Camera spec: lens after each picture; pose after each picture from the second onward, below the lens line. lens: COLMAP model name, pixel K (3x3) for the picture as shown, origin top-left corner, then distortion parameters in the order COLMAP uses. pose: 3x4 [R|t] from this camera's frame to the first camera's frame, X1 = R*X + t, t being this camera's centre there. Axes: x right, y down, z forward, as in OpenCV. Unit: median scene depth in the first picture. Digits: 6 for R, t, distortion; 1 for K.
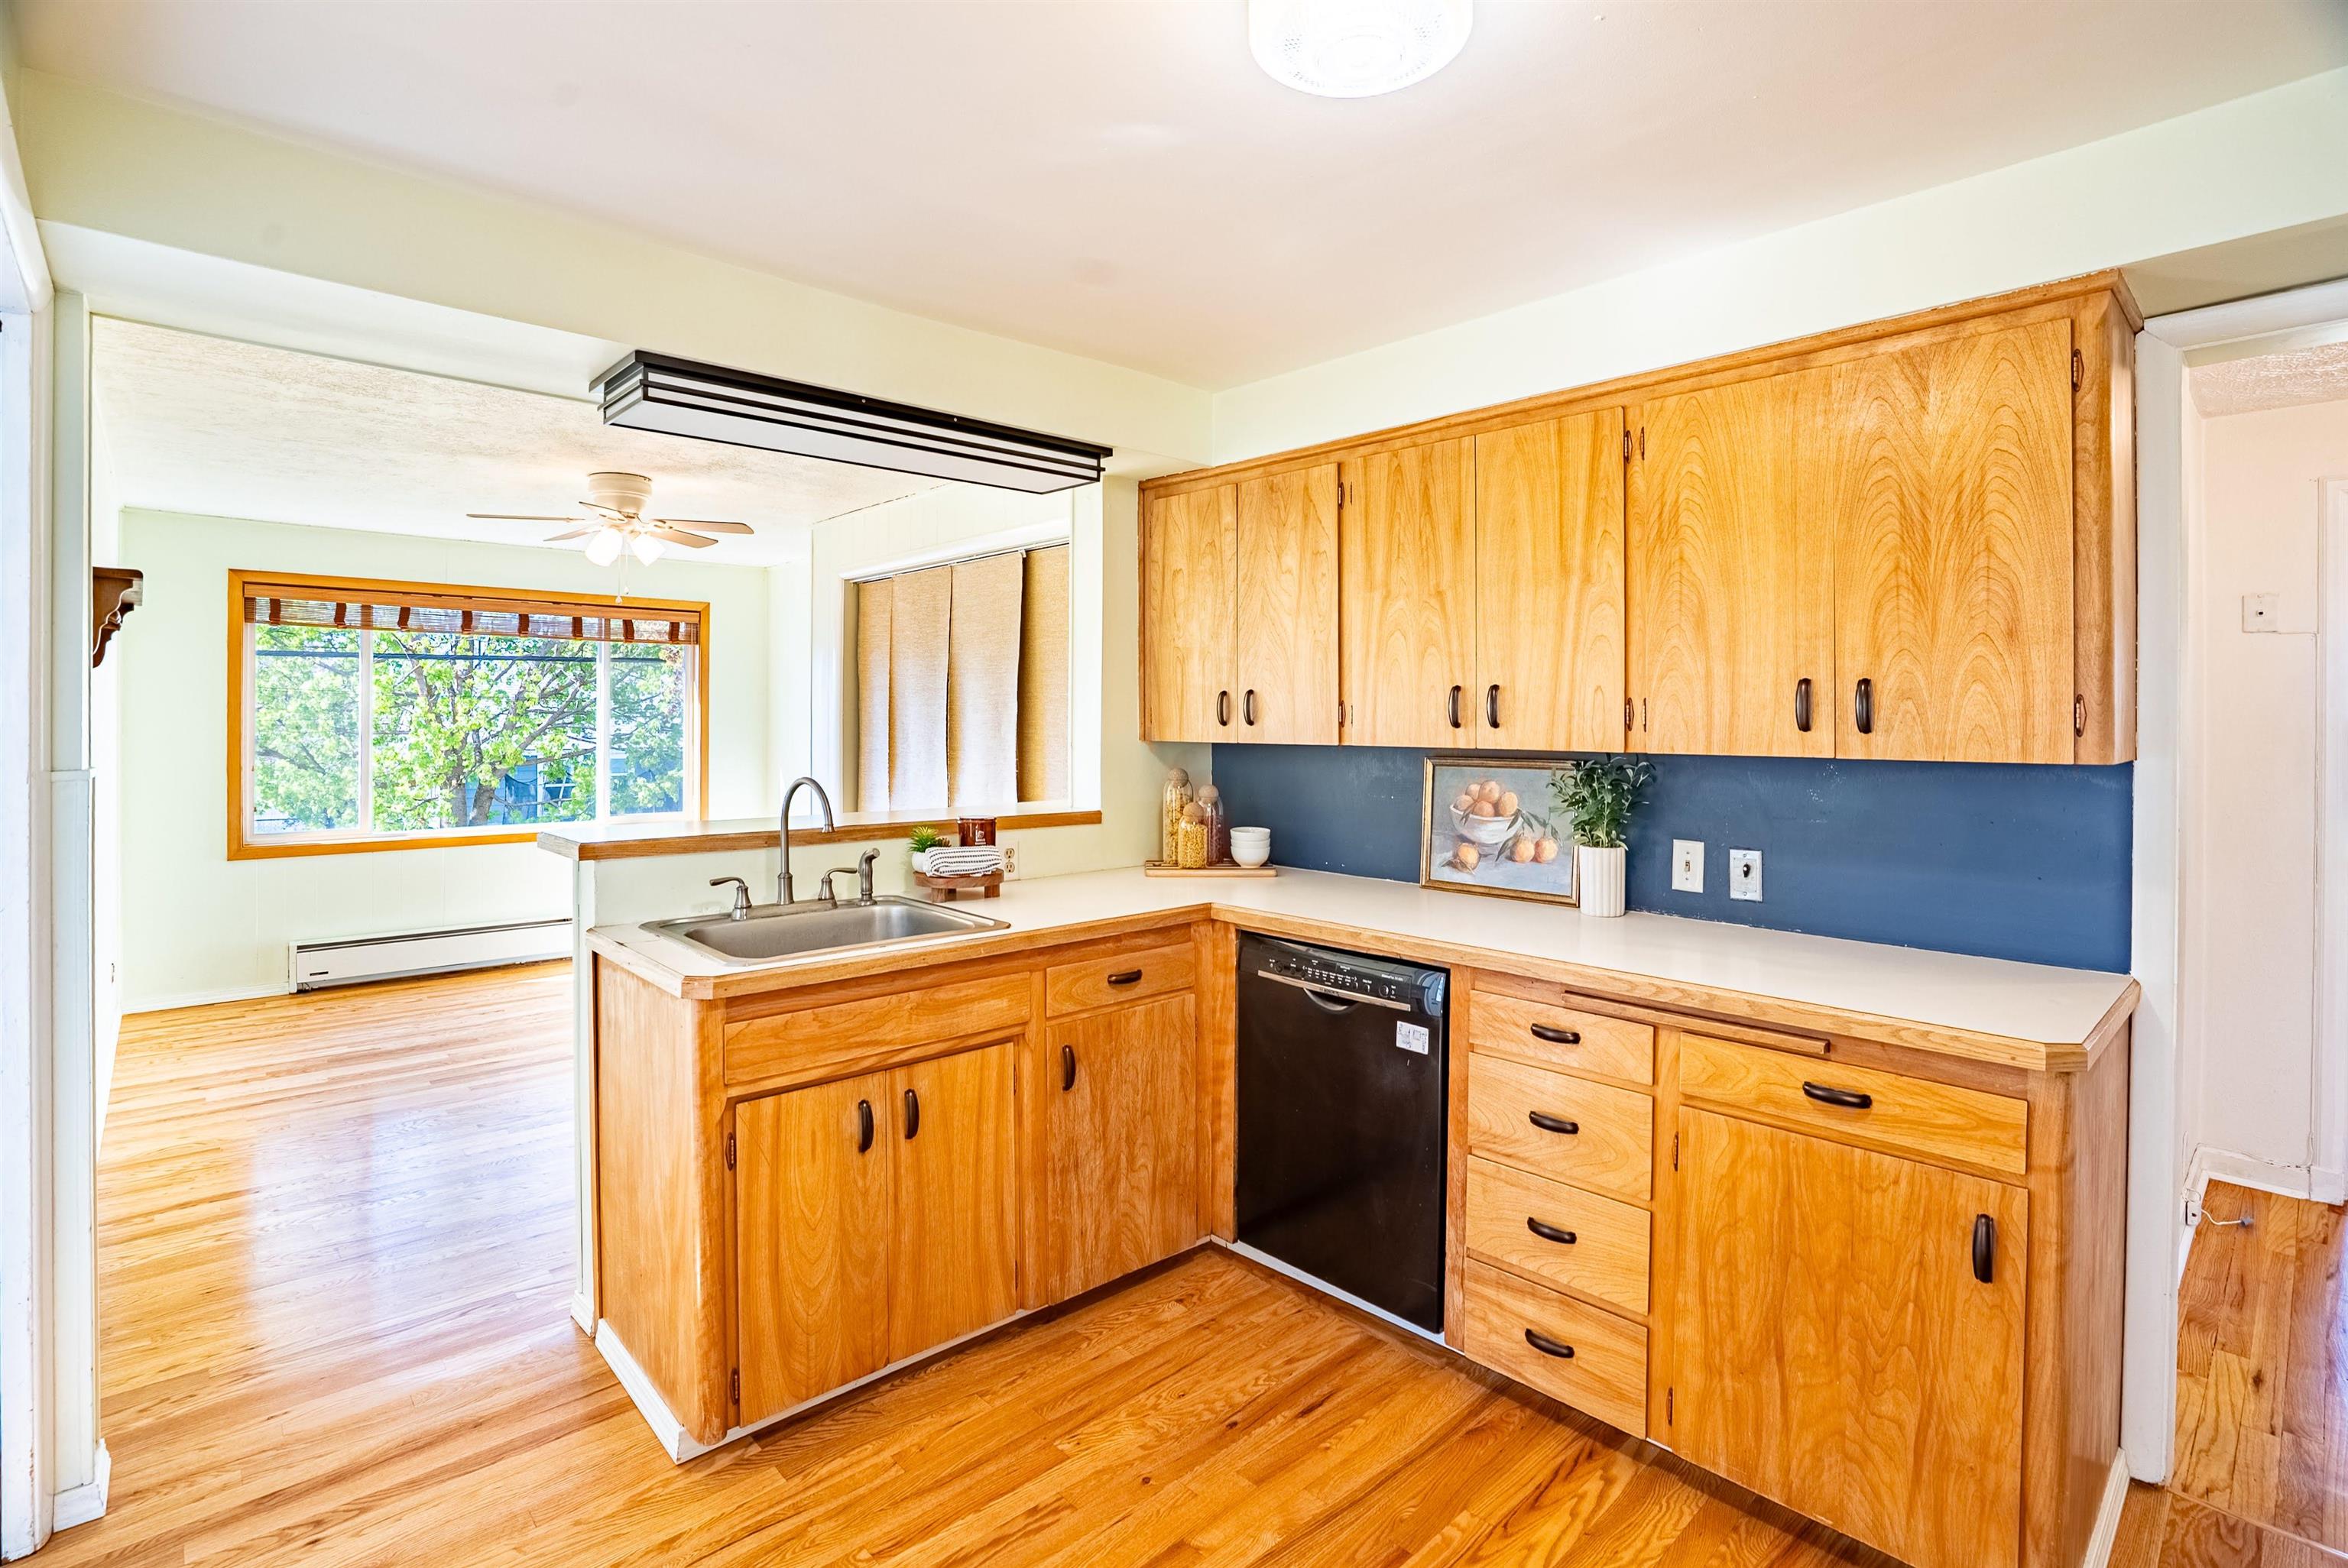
lens RADIAL K [[1102.5, 0, 1183.6], [0, 1102.5, 721.2], [0, 0, 1]] dist [-0.065539, 0.027647]
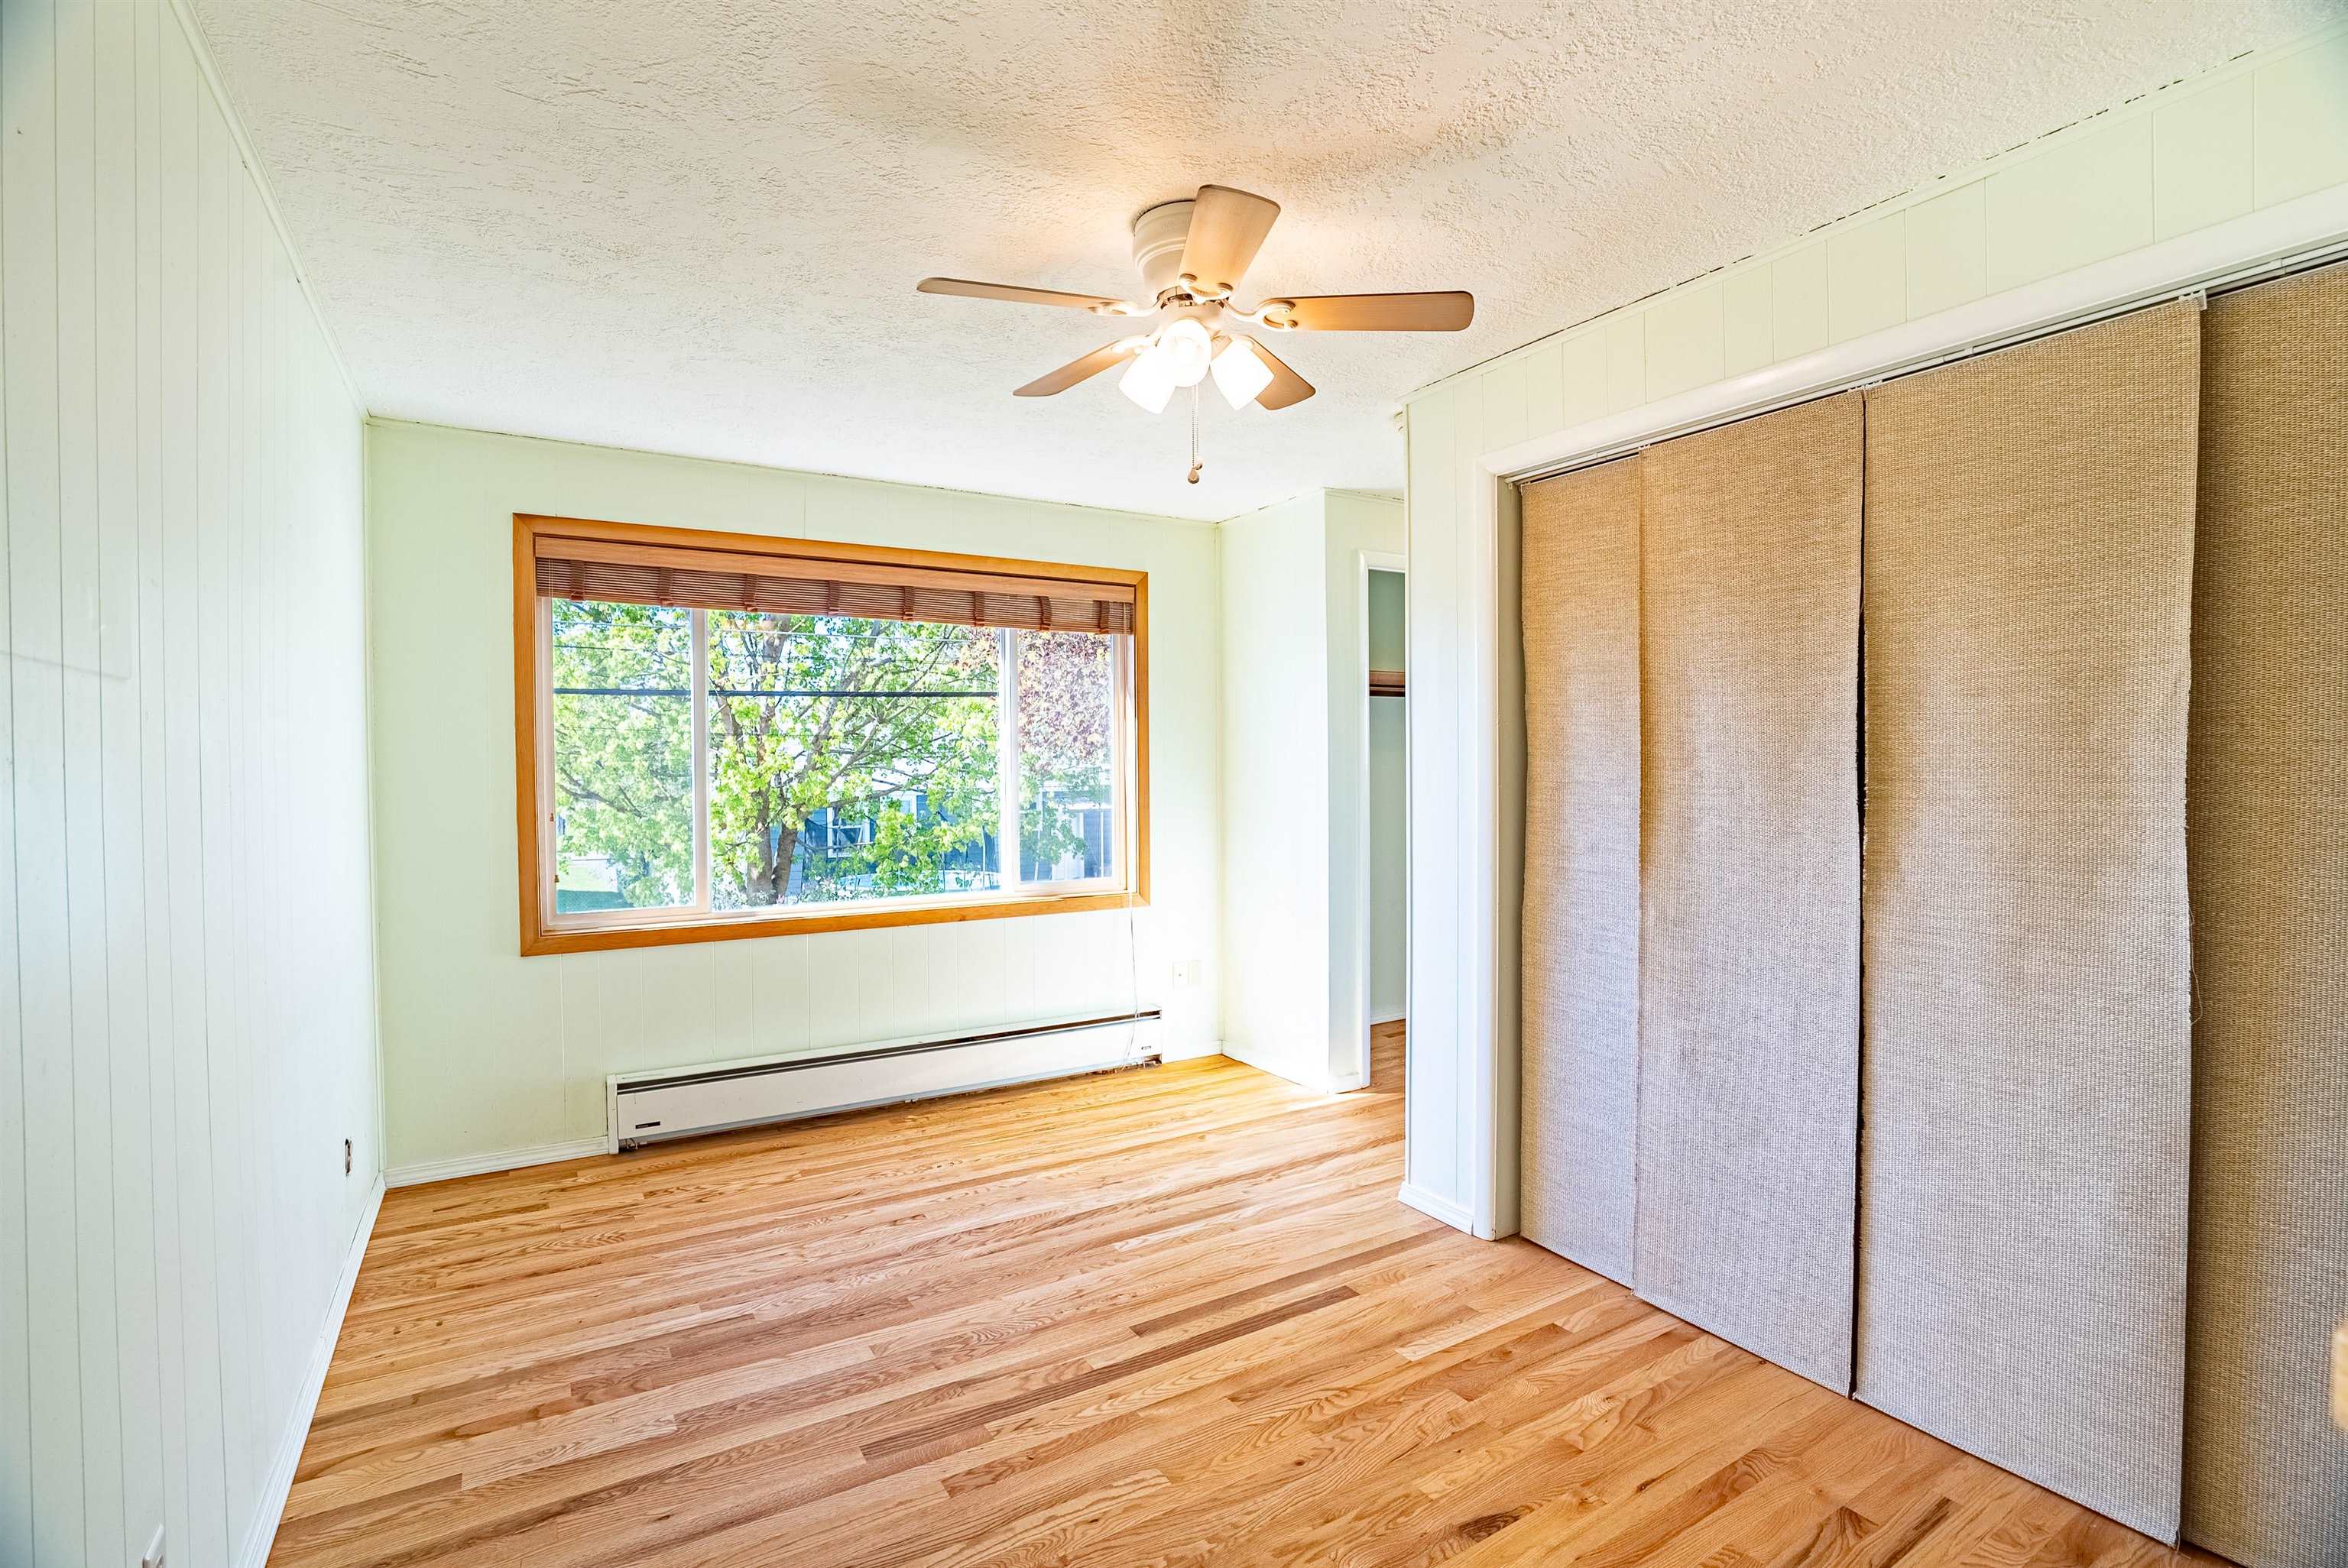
lens RADIAL K [[1092.1, 0, 1182.6], [0, 1092.1, 781.1], [0, 0, 1]] dist [-0.063986, 0.026930]
pose [[0.978326, -0.005861, -0.206985, -0.604957], [0.009626, 0.999806, 0.017185, 0.023240], [0.206845, -0.018805, 0.978193, 0.738393]]
